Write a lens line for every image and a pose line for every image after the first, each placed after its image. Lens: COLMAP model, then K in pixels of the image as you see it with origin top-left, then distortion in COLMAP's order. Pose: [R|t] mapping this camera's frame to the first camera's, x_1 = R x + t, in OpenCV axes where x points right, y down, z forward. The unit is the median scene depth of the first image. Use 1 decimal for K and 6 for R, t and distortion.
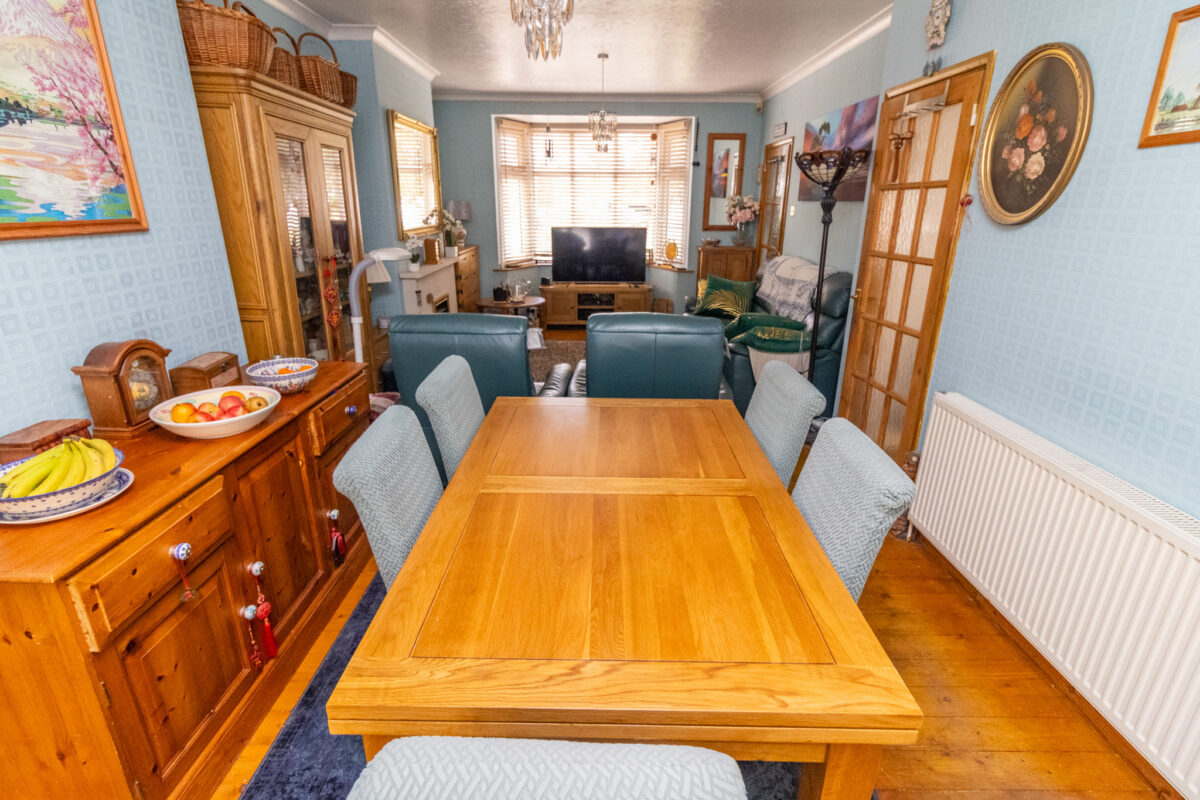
lens RADIAL K [[558.7, 0, 604.4], [0, 558.7, 402.0], [0, 0, 1]] dist [0.004249, 0.000801]
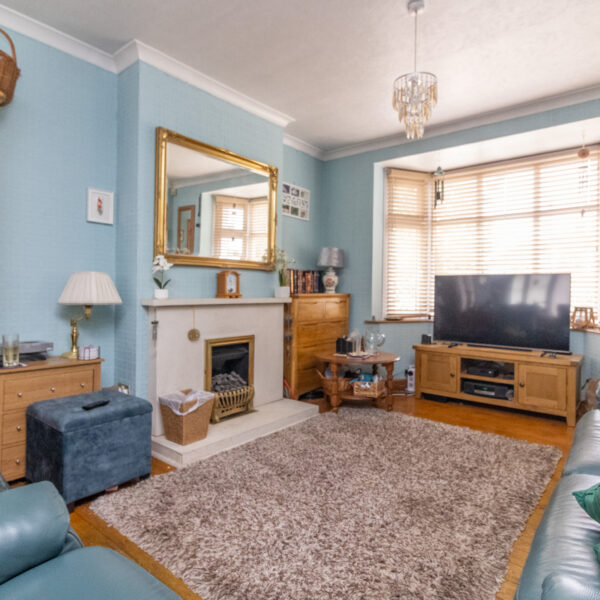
lens RADIAL K [[416.9, 0, 301.8], [0, 416.9, 298.3], [0, 0, 1]] dist [-0.006099, 0.005534]
pose [[0.775042, 0.017658, -0.631663, 0.379199], [-0.221964, 0.943520, -0.245970, -0.224527], [0.591644, 0.330843, 0.735187, 1.167416]]
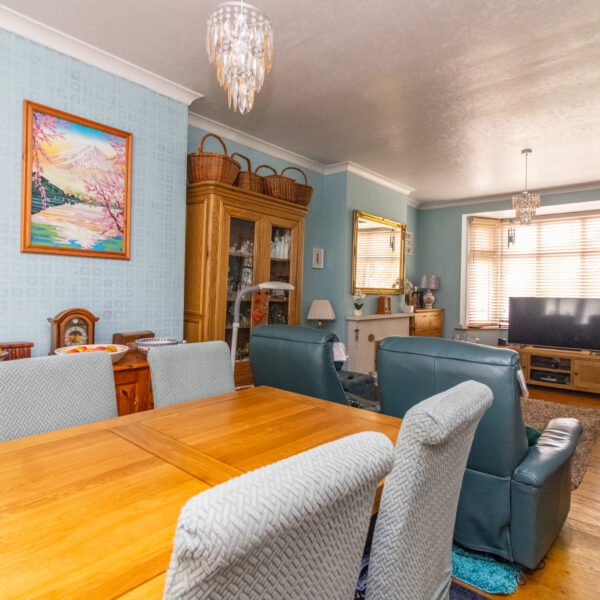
lens RADIAL K [[416.9, 0, 301.1], [0, 416.9, 298.8], [0, 0, 1]] dist [-0.006099, 0.005534]
pose [[0.756292, 0.017287, -0.654006, 0.383425], [-0.233573, 0.940906, -0.245233, 0.014572], [0.611119, 0.338226, 0.715638, 0.306766]]
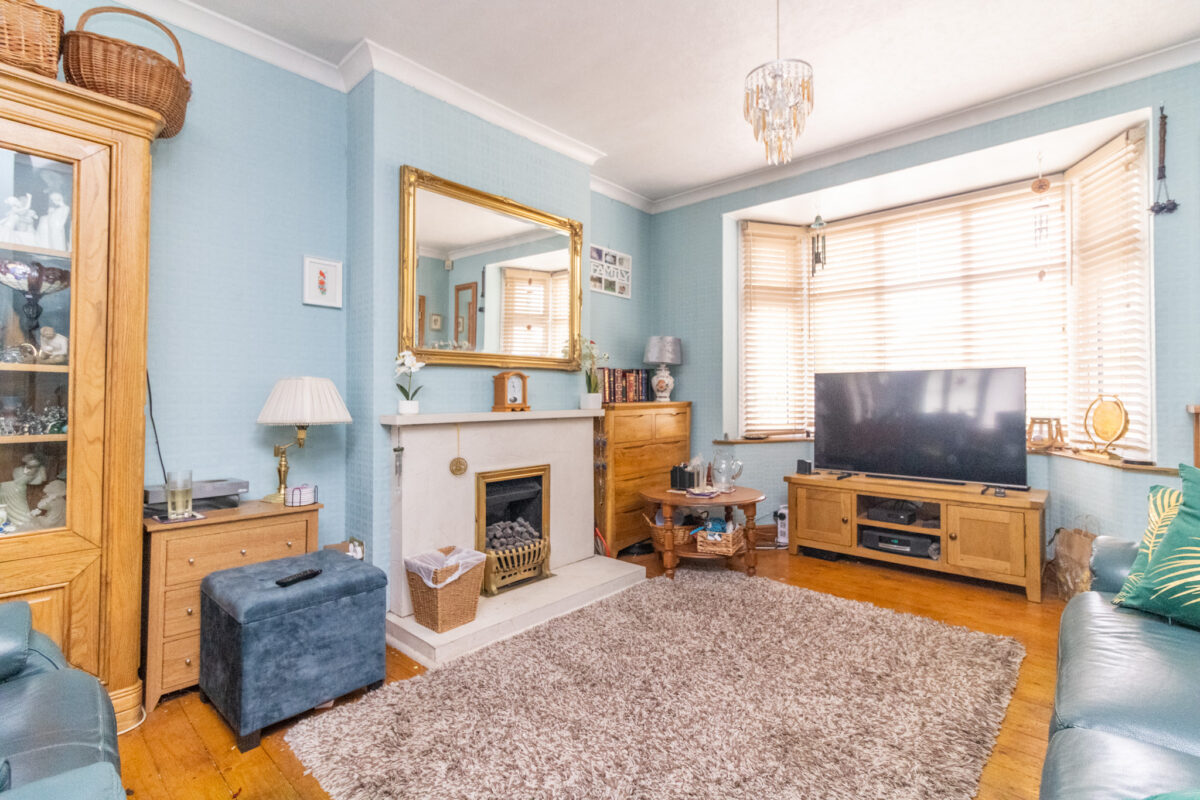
lens RADIAL K [[558.7, 0, 603.9], [0, 558.7, 395.0], [0, 0, 1]] dist [0.004249, 0.000801]
pose [[0.741115, -0.006313, -0.671349, 0.337065], [-0.222307, 0.941239, -0.254259, -0.265657], [0.633505, 0.337681, 0.696163, 1.264331]]
